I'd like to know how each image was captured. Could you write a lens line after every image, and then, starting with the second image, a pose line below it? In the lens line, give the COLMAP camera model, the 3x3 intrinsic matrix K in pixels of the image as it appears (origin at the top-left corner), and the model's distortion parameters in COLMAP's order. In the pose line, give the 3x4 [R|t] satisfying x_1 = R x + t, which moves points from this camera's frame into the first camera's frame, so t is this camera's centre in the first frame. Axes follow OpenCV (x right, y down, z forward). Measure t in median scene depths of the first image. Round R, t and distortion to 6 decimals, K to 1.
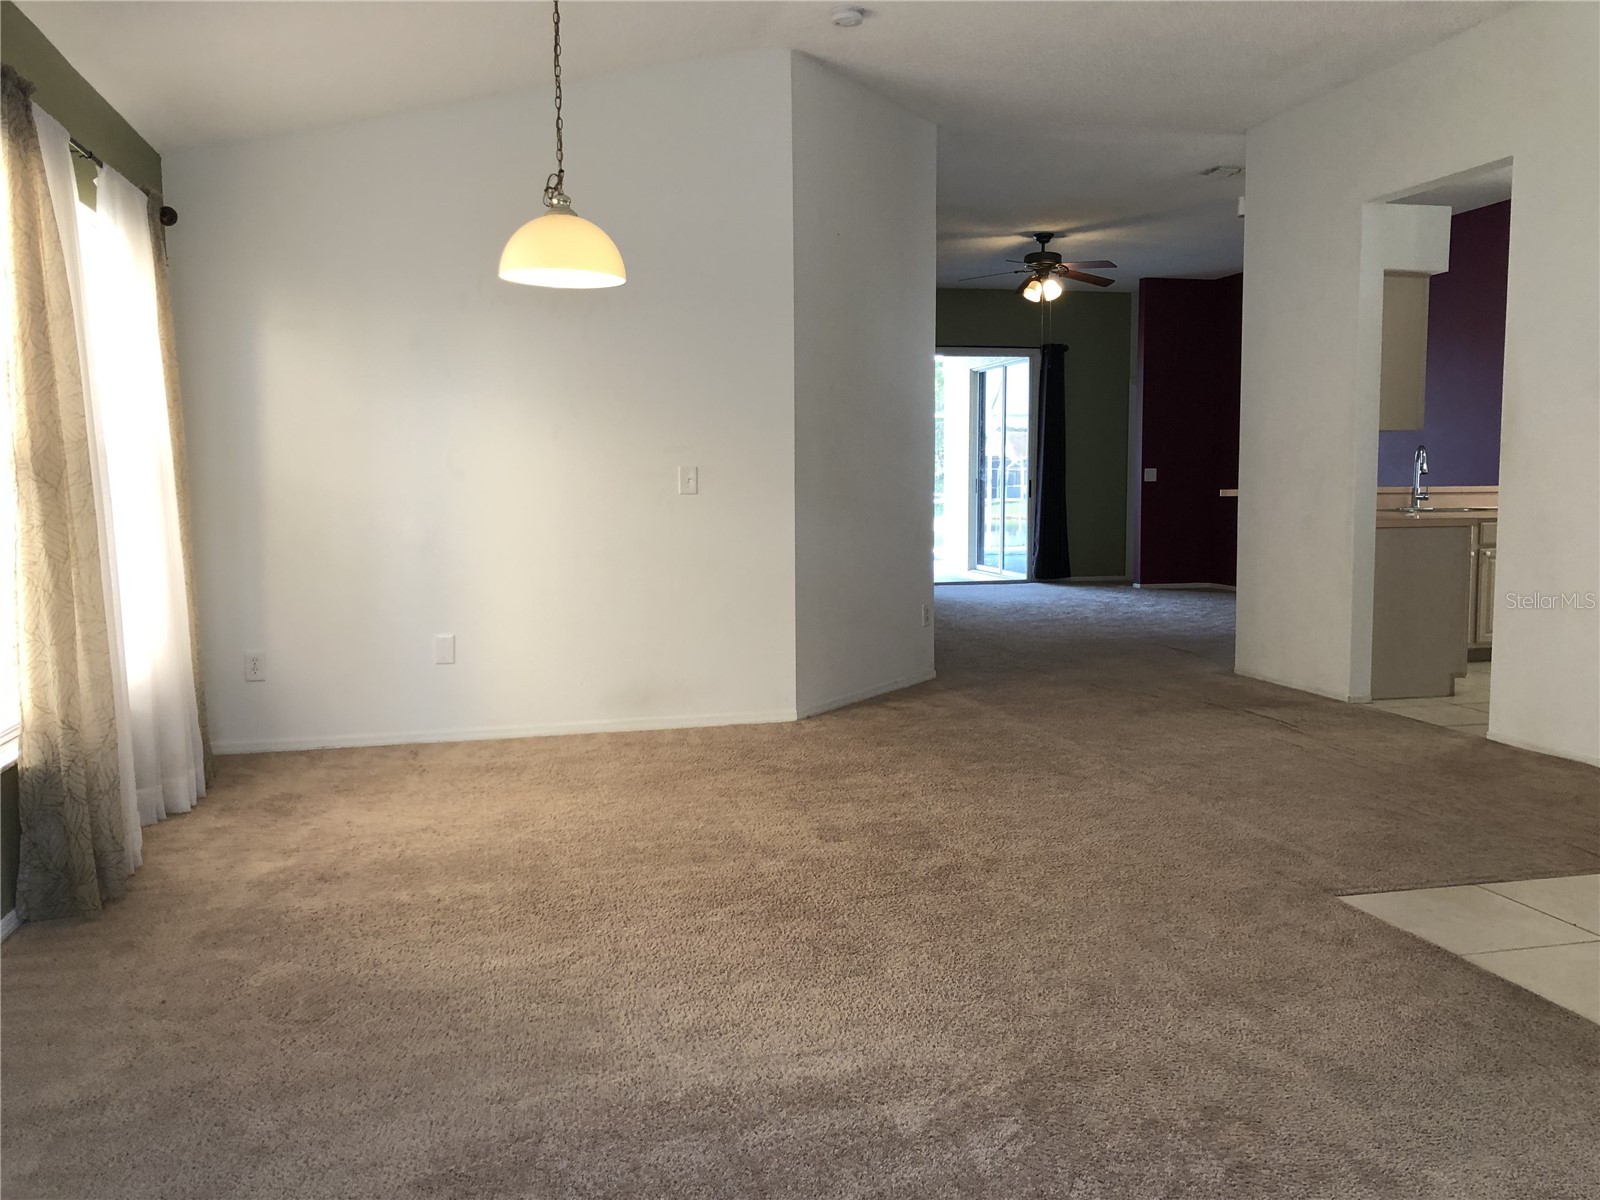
lens RADIAL K [[1305.7, 0, 784.2], [0, 1305.7, 594.5], [0, 0, 1]] dist [0.018848, -0.012835]
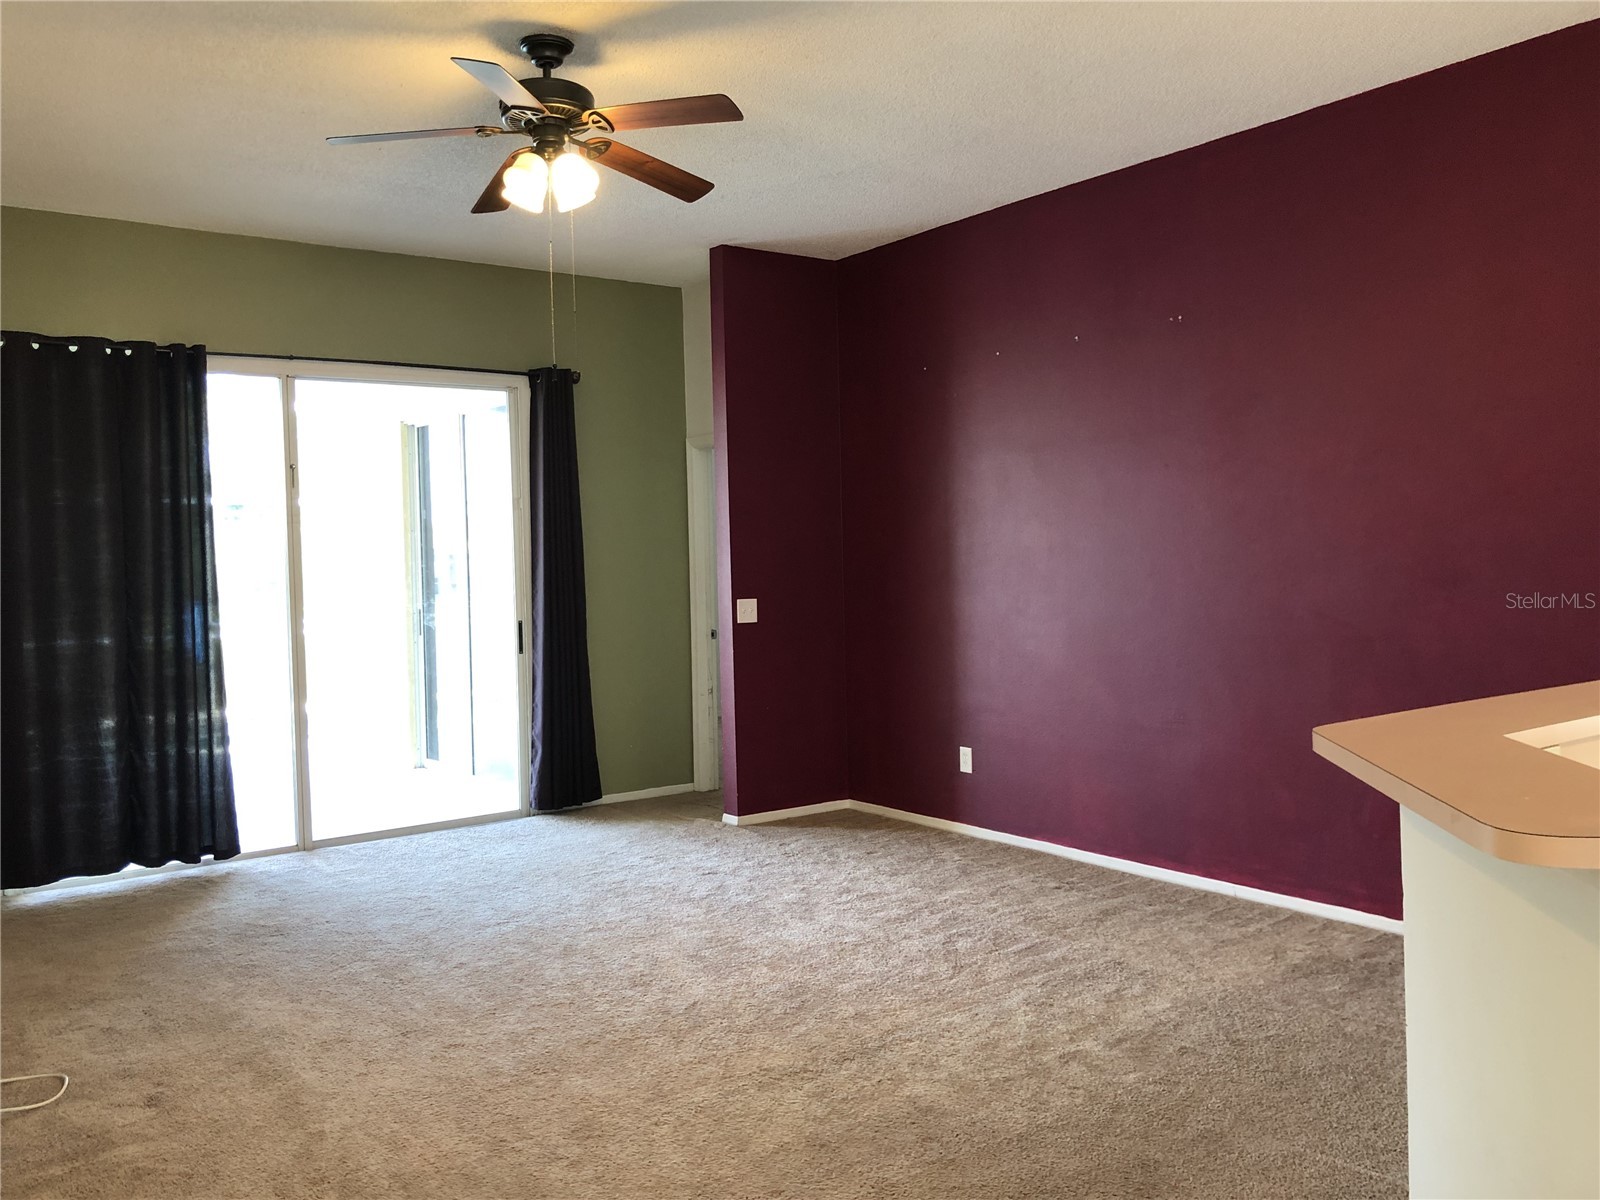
lens RADIAL K [[1305.7, 0, 784.2], [0, 1305.7, 594.5], [0, 0, 1]] dist [0.018848, -0.012835]
pose [[0.919138, -0.026051, 0.393073, 0.083860], [0.052975, 0.996922, -0.057803, -0.065774], [-0.390358, 0.073952, 0.917688, 0.499140]]
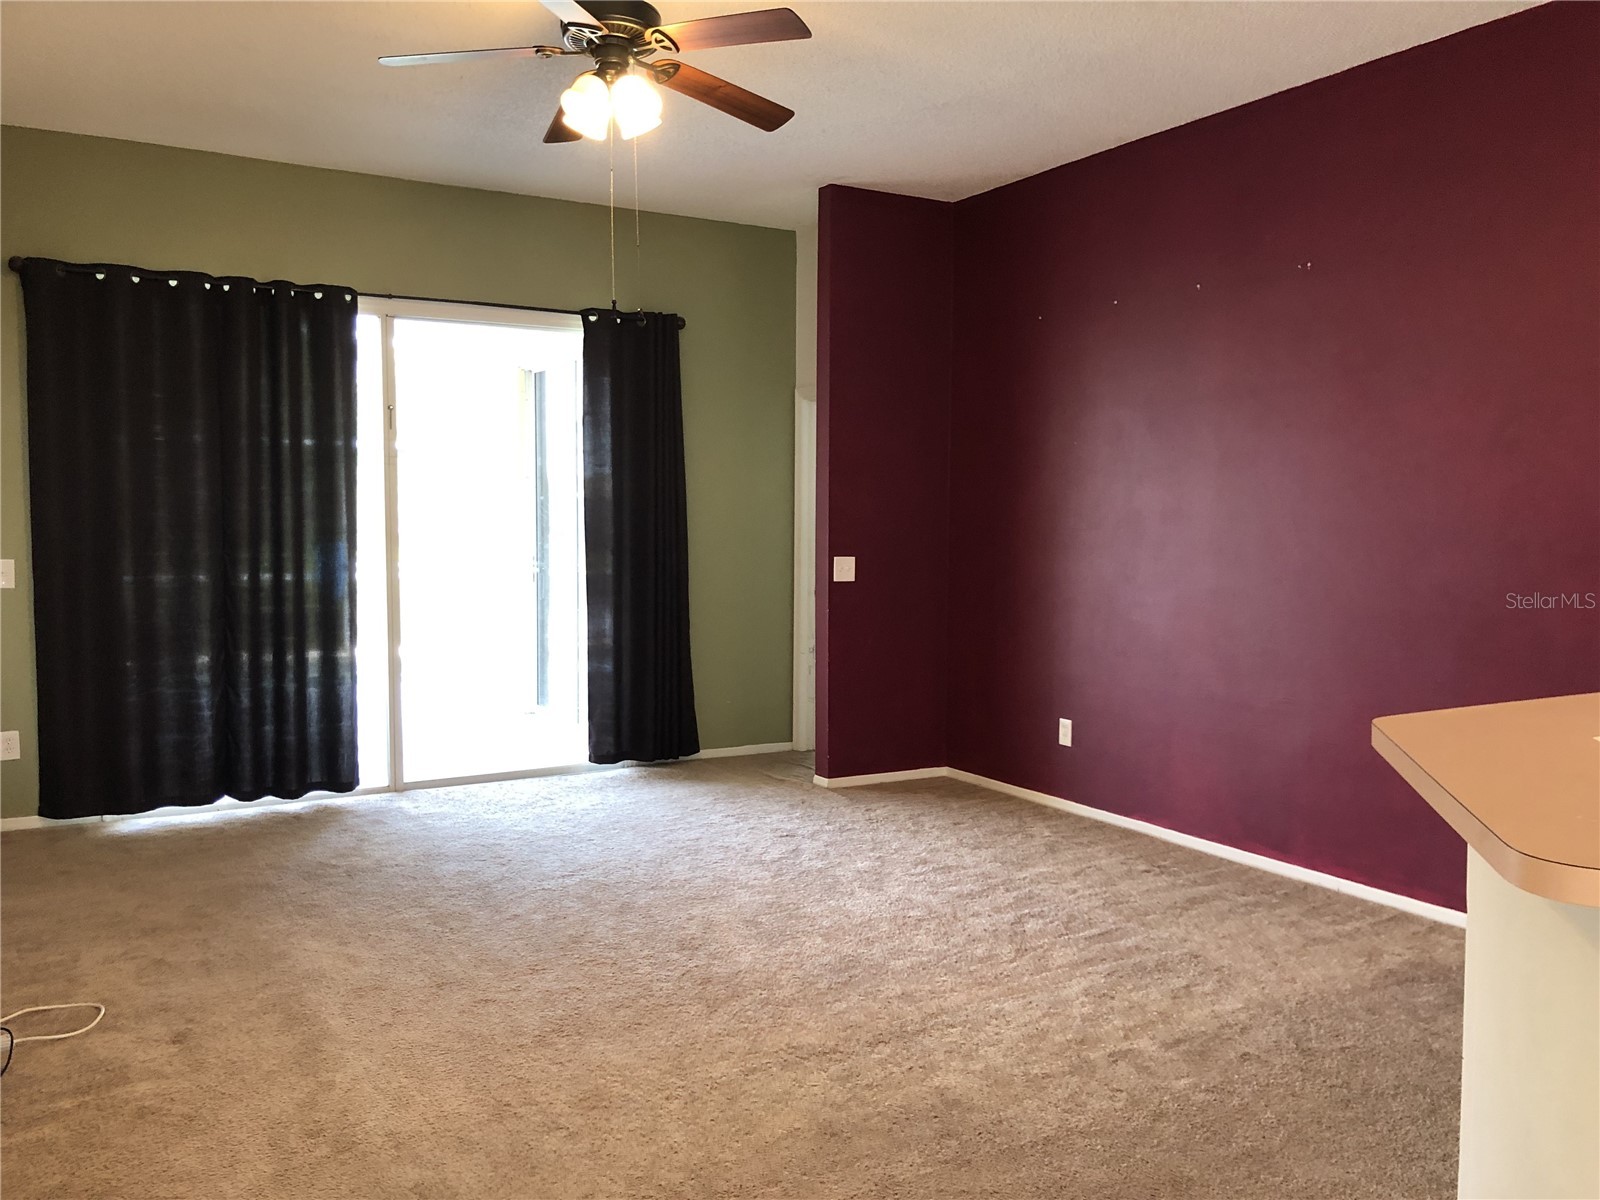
lens RADIAL K [[1303.0, 0, 816.4], [0, 1303.0, 614.6], [0, 0, 1]] dist [0.023549, -0.017858]
pose [[0.952237, -0.009621, 0.305208, 0.111016], [0.014440, 0.999804, -0.013537, -0.065757], [-0.305018, 0.017298, 0.952189, 0.507509]]
